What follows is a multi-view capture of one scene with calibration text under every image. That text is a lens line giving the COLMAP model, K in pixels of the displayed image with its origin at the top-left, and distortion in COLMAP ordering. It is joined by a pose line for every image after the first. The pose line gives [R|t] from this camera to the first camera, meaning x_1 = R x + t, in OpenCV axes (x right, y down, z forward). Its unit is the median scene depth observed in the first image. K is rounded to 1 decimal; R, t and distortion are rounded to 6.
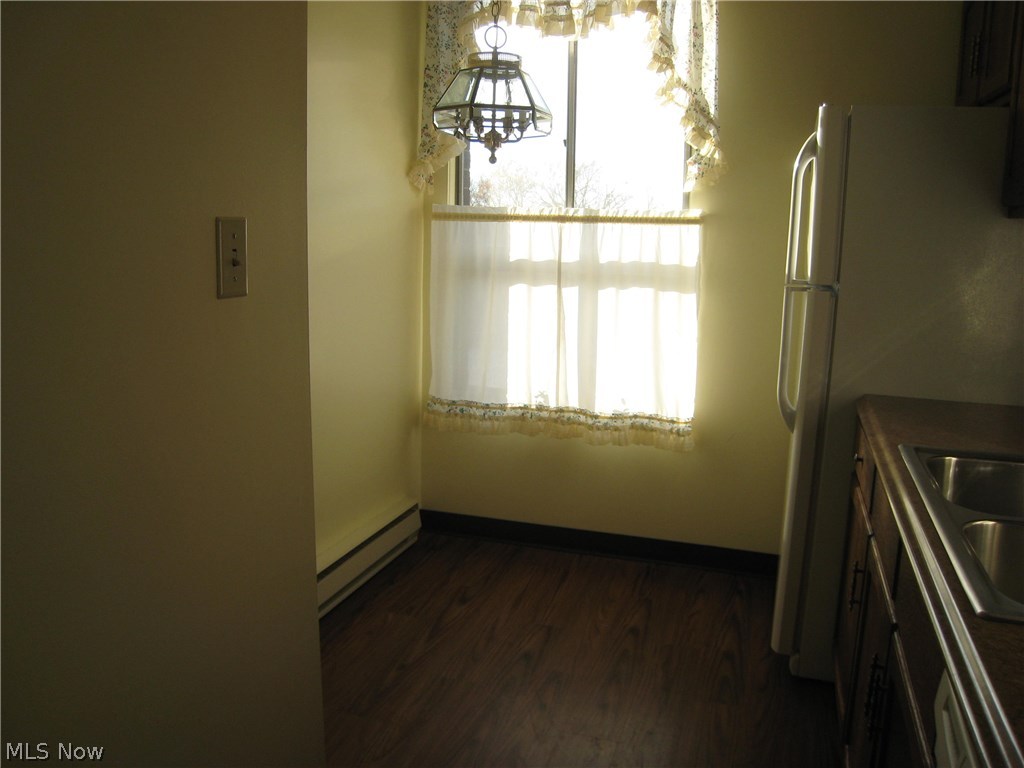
lens RADIAL K [[848.5, 0, 512.0], [0, 848.5, 384.0], [0, 0, 1]] dist [-0.156280, 0.083949]
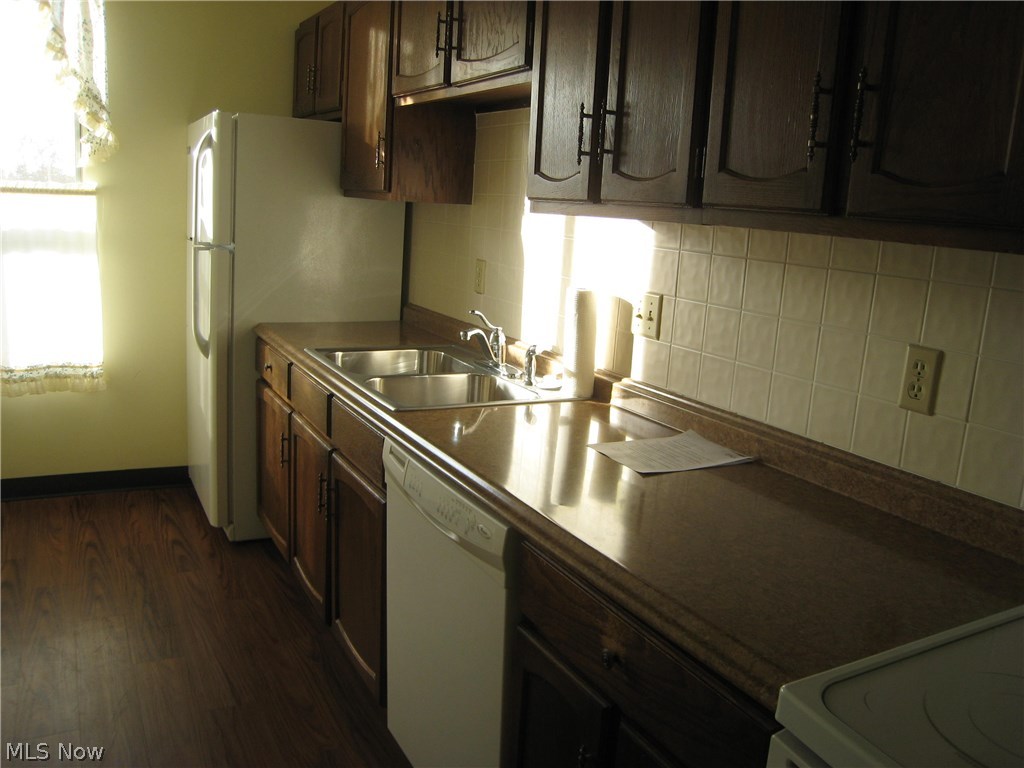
lens RADIAL K [[848.5, 0, 512.0], [0, 848.5, 384.0], [0, 0, 1]] dist [-0.156280, 0.083949]
pose [[0.689214, -0.120187, 0.714520, -0.225737], [0.082374, 0.992750, 0.087531, 0.019210], [-0.719860, -0.001470, 0.694118, -0.211387]]
